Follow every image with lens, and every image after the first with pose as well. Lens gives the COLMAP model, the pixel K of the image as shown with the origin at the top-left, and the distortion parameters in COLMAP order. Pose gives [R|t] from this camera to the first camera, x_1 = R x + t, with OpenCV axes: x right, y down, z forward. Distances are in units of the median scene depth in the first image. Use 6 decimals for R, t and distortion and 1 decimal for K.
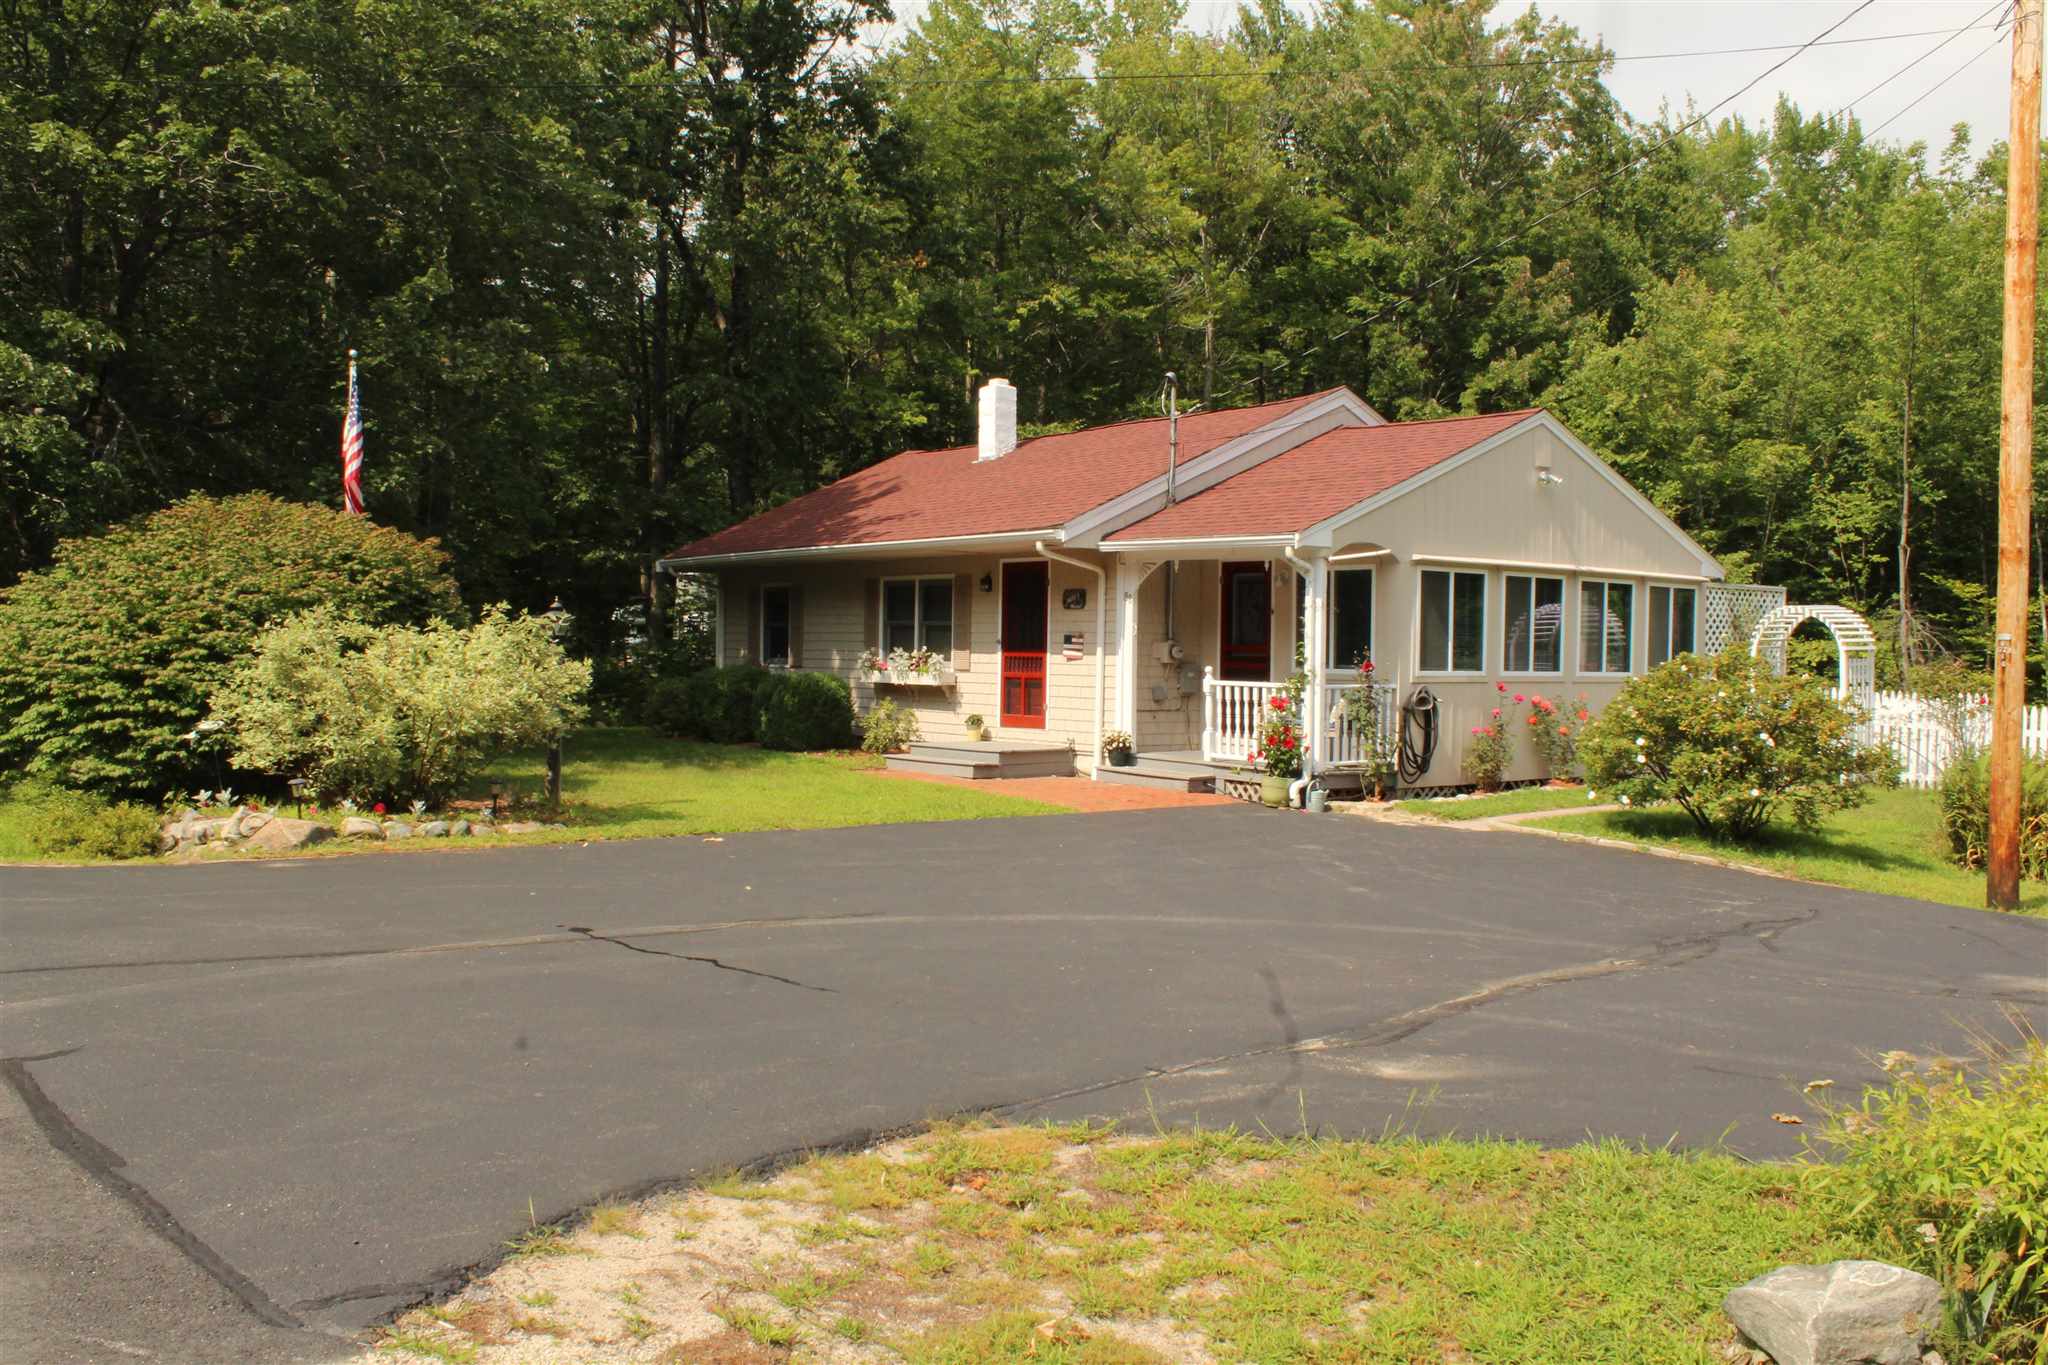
lens RADIAL K [[1725.1, 0, 1029.0], [0, 1725.1, 666.2], [0, 0, 1]] dist [-0.161806, 0.143198]
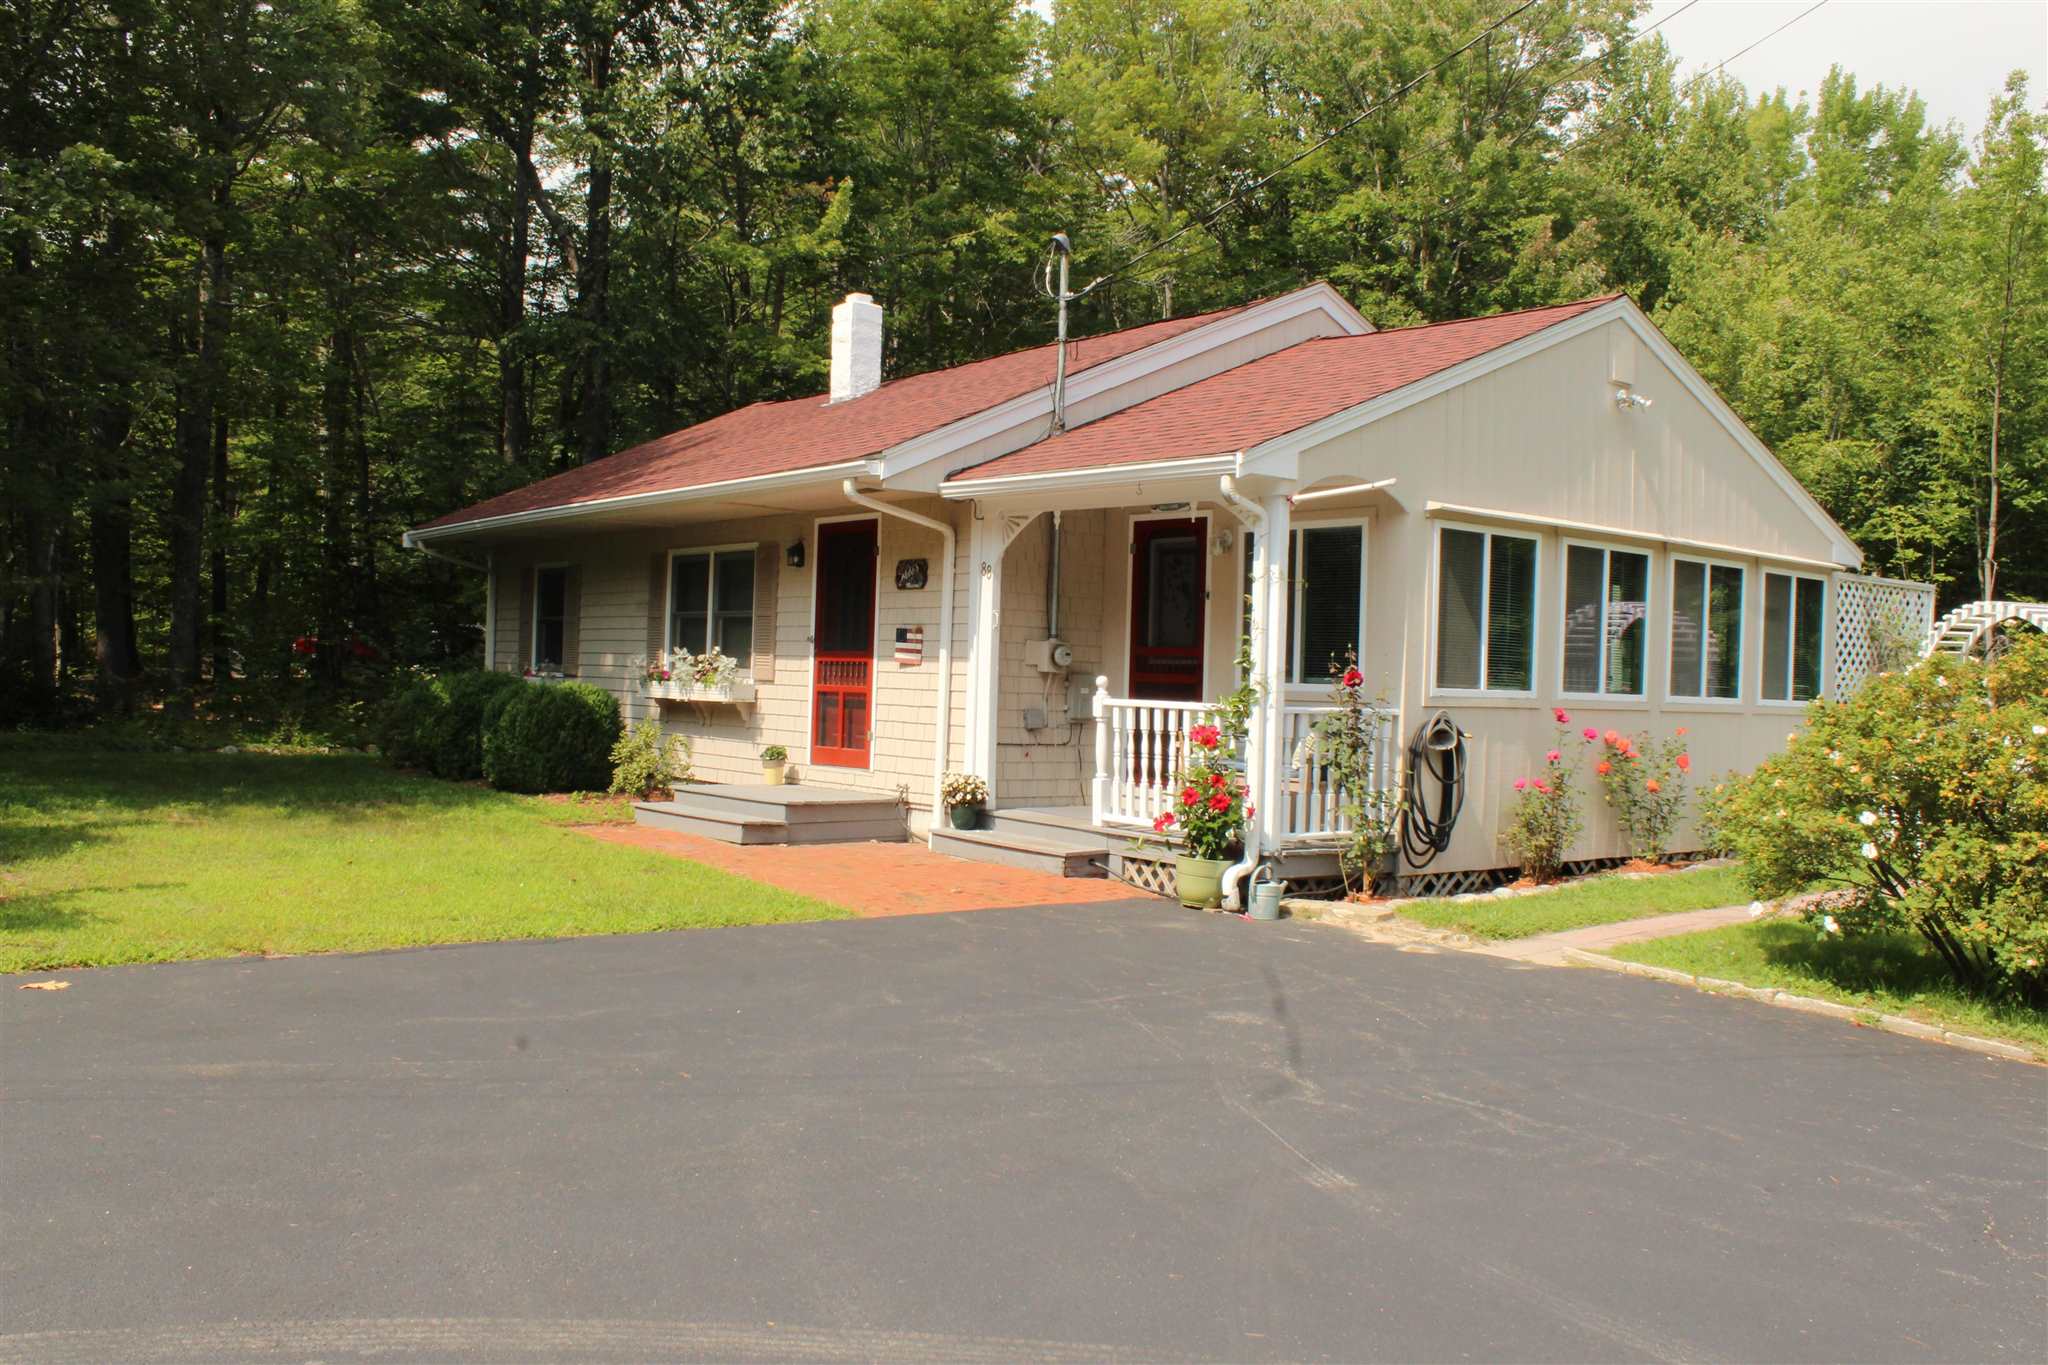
lens RADIAL K [[1725.1, 0, 1029.0], [0, 1725.1, 666.2], [0, 0, 1]] dist [-0.161806, 0.143198]
pose [[0.999812, 0.016369, 0.010354, 0.067481], [-0.016187, 0.999718, -0.017386, 0.007505], [-0.010636, 0.017215, 0.999795, 0.349625]]
